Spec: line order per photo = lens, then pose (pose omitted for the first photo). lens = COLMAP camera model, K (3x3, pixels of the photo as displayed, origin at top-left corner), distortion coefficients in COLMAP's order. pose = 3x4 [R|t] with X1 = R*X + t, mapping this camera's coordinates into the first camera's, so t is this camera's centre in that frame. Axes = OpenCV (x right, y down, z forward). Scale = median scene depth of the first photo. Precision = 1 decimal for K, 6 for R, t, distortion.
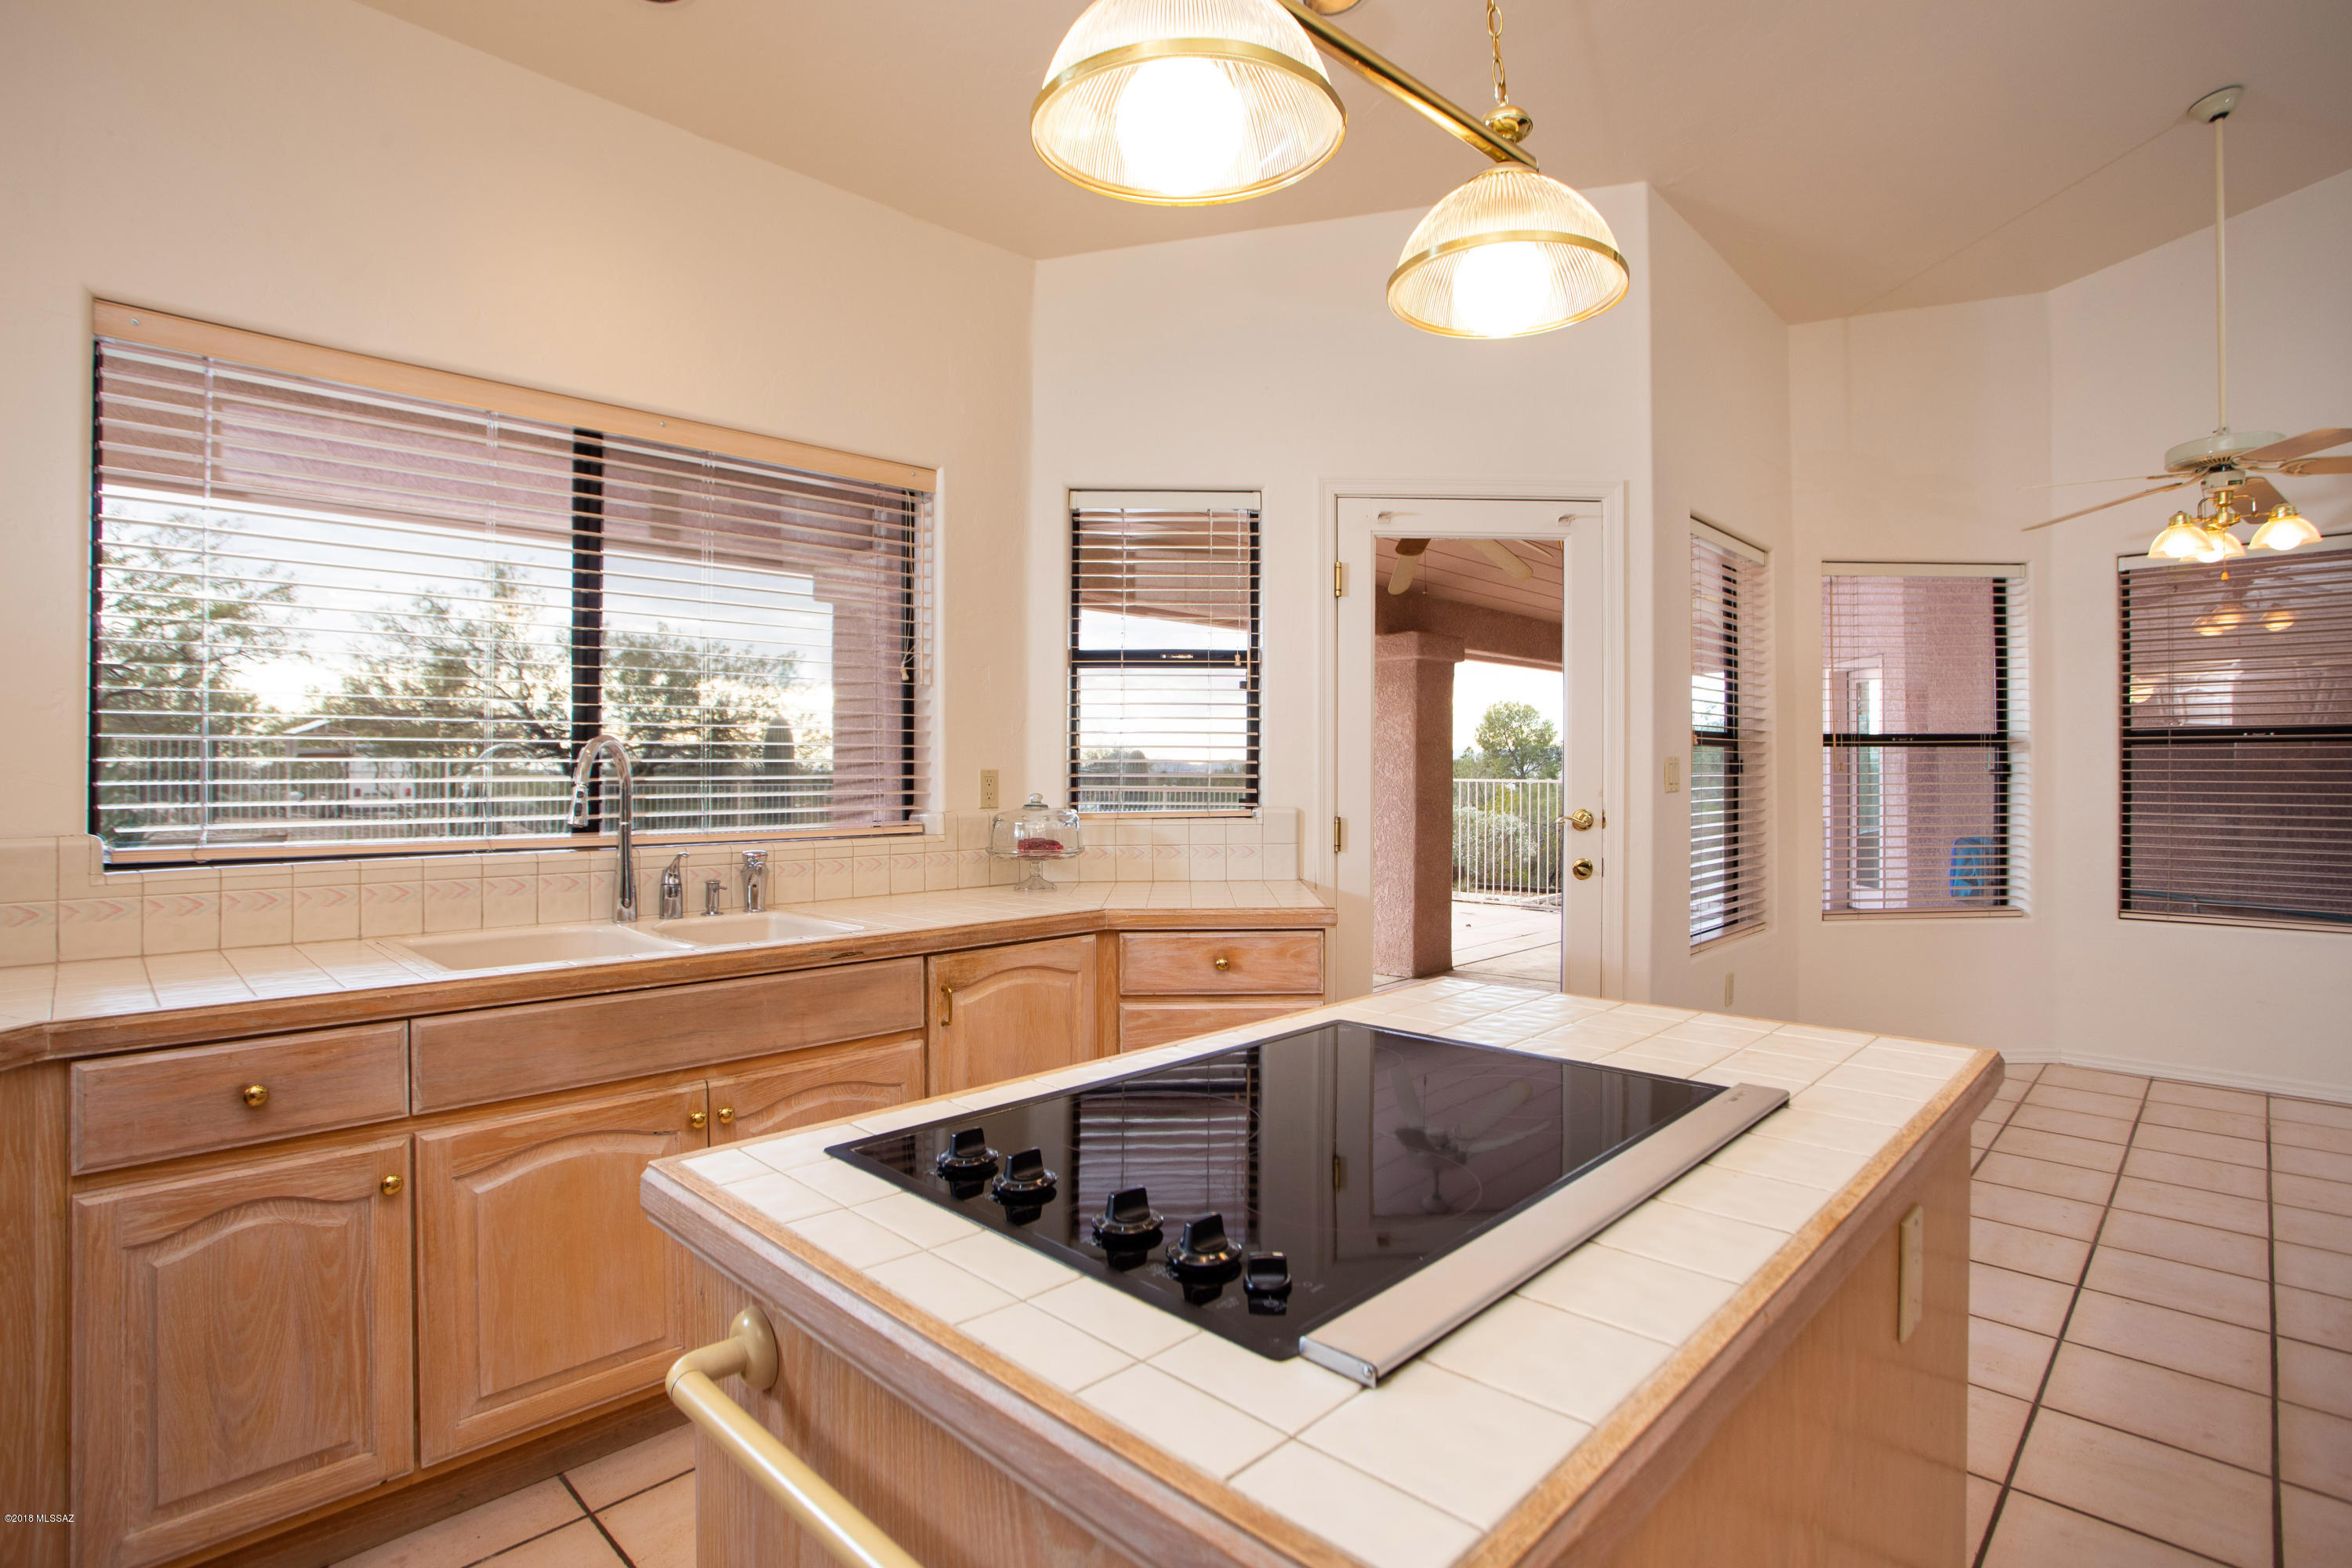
lens RADIAL K [[1118.0, 0, 1185.3], [0, 1118.0, 781.7], [0, 0, 1]] dist [0.002229, 0.000616]
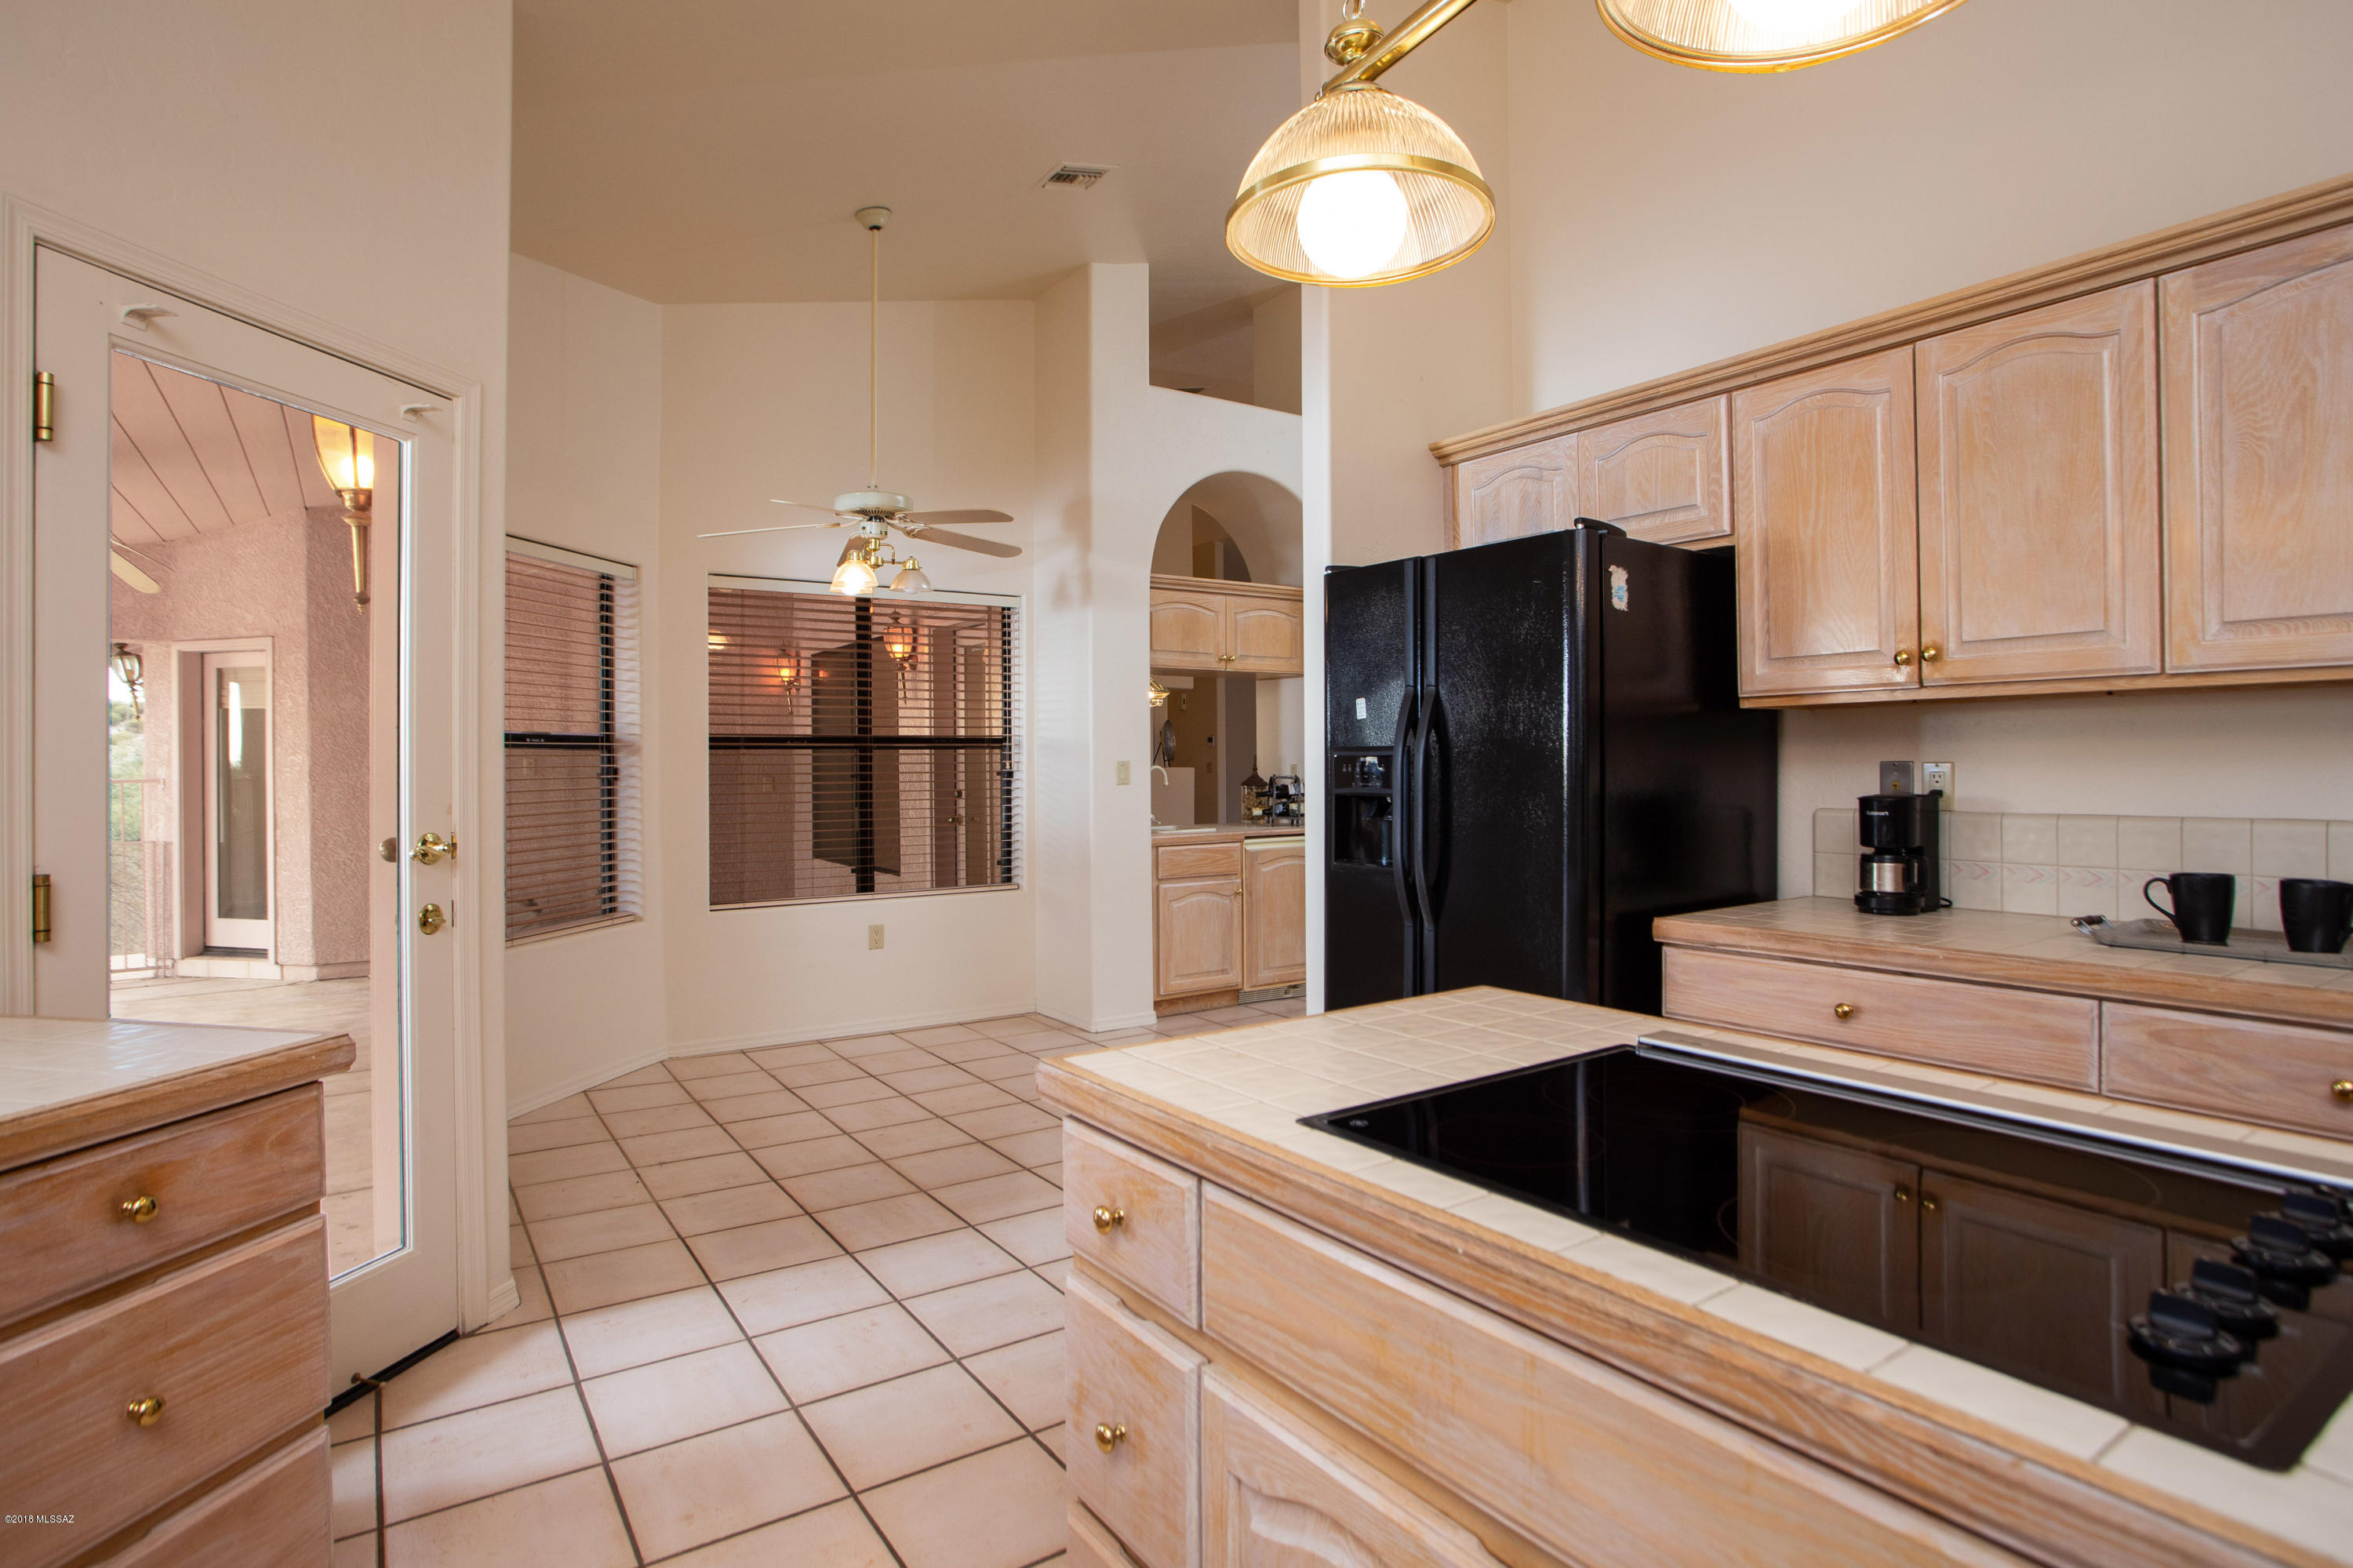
lens RADIAL K [[1243.9, 0, 1185.2], [0, 1243.9, 767.8], [0, 0, 1]] dist [-0.031295, -0.000030]
pose [[0.214505, -0.001960, 0.976721, -0.211198], [0.018933, 0.999818, -0.002151, -0.003656], [-0.976539, 0.018954, 0.214503, 0.283864]]
